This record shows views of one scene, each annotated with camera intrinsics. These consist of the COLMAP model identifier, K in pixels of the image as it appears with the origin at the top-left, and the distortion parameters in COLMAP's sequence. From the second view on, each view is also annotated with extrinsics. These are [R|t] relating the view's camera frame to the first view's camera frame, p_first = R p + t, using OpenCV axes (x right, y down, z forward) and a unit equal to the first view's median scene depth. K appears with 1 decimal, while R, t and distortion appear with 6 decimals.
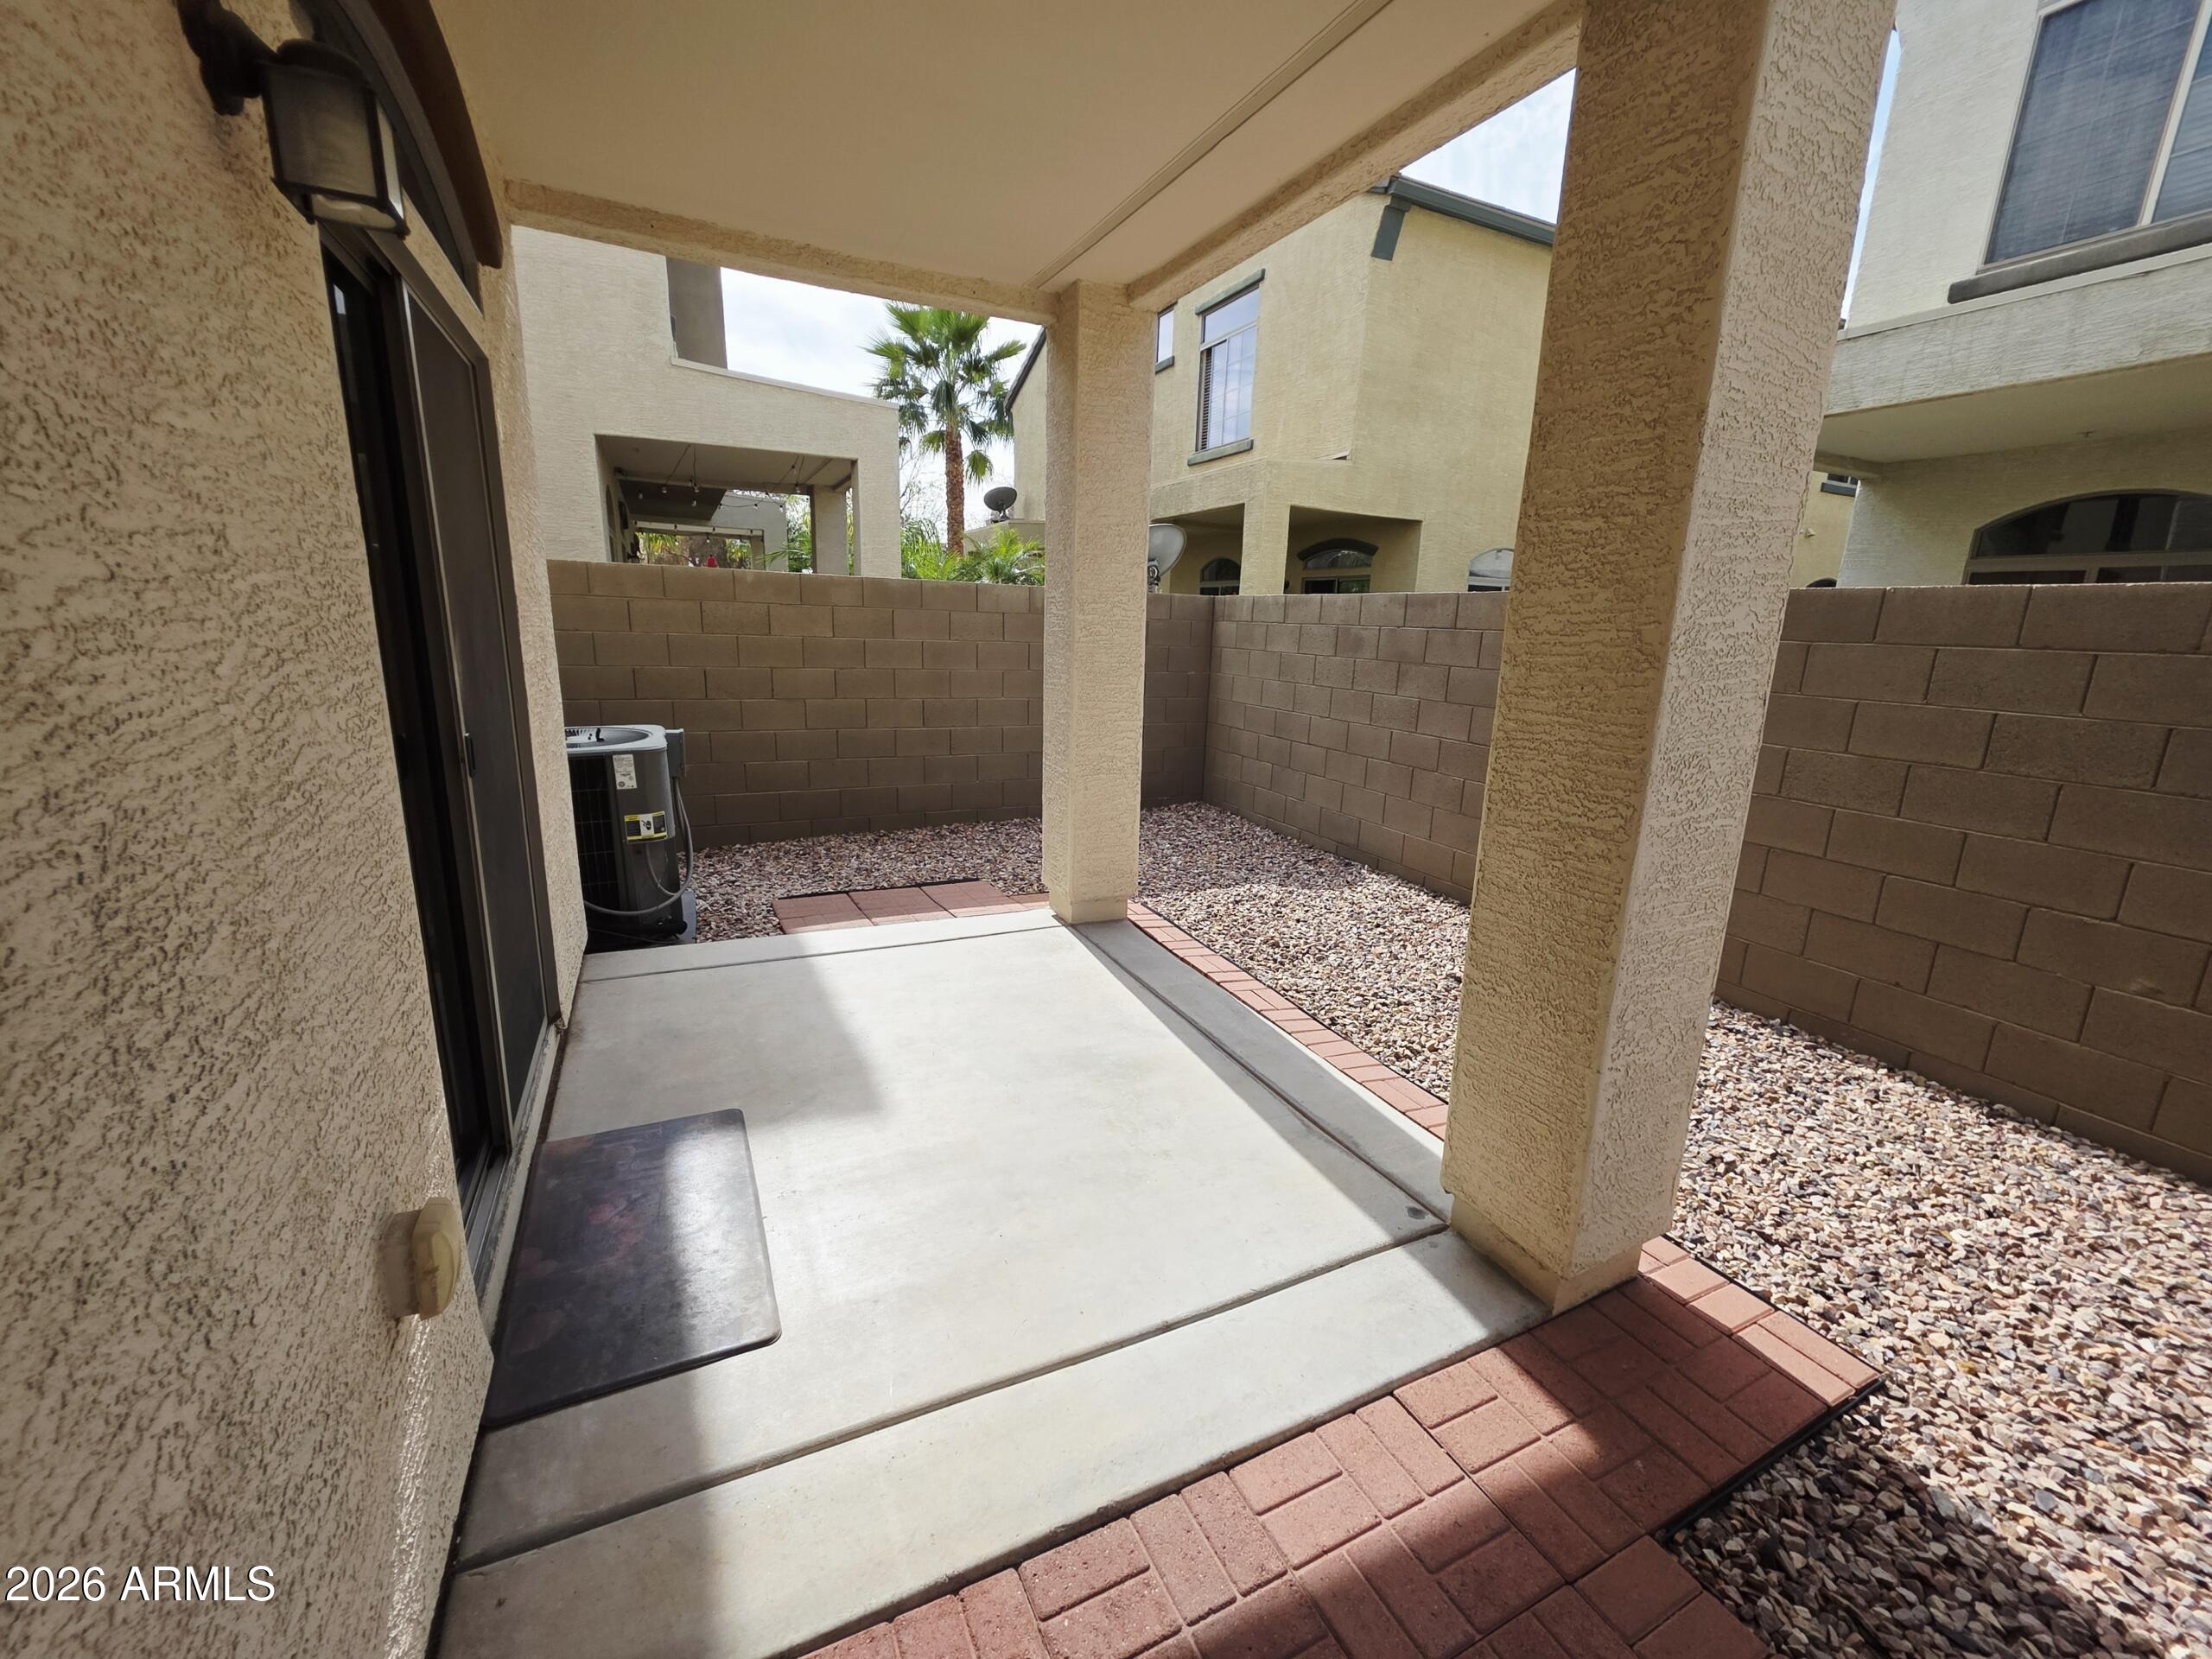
lens RADIAL K [[884.9, 0, 1107.6], [0, 884.9, 824.2], [0, 0, 1]] dist [0.007205, -0.001900]
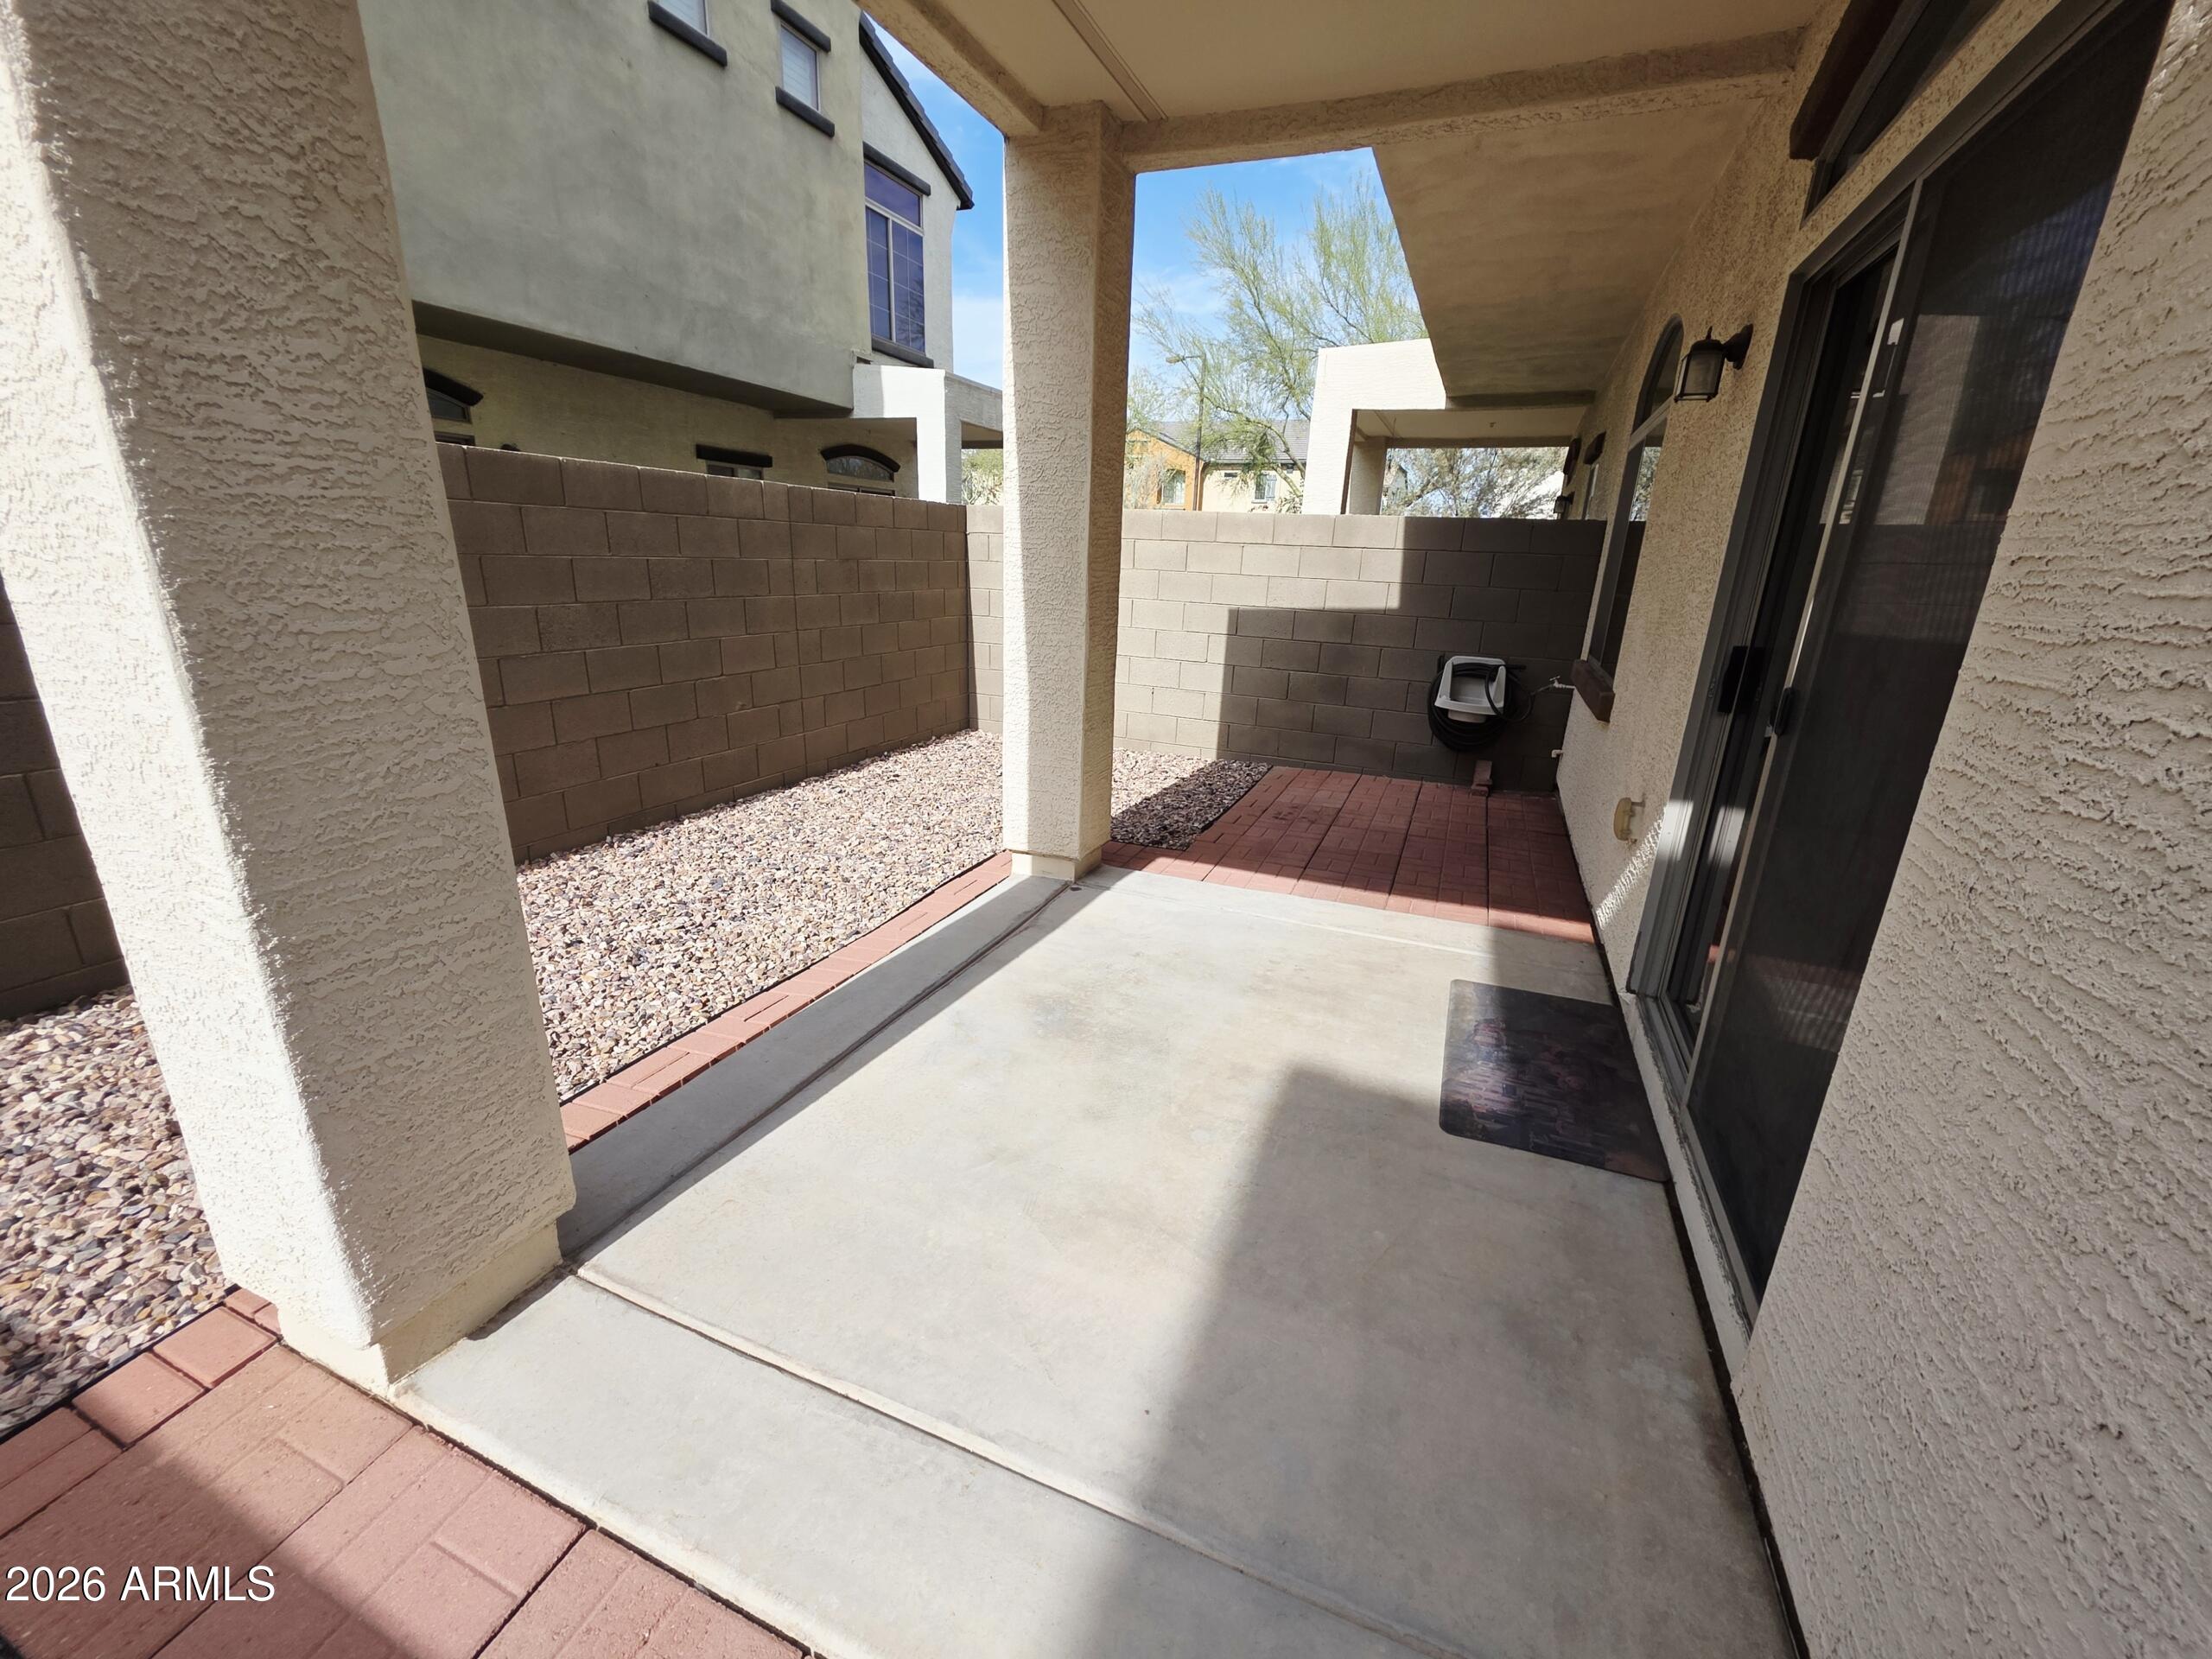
lens RADIAL K [[884.9, 0, 1111.4], [0, 884.9, 828.3], [0, 0, 1]] dist [0.007205, -0.001900]
pose [[-0.656987, -0.278908, 0.700413, -0.688110], [0.116656, 0.880252, 0.459944, -0.345160], [-0.744822, 0.383885, -0.545778, 1.516810]]
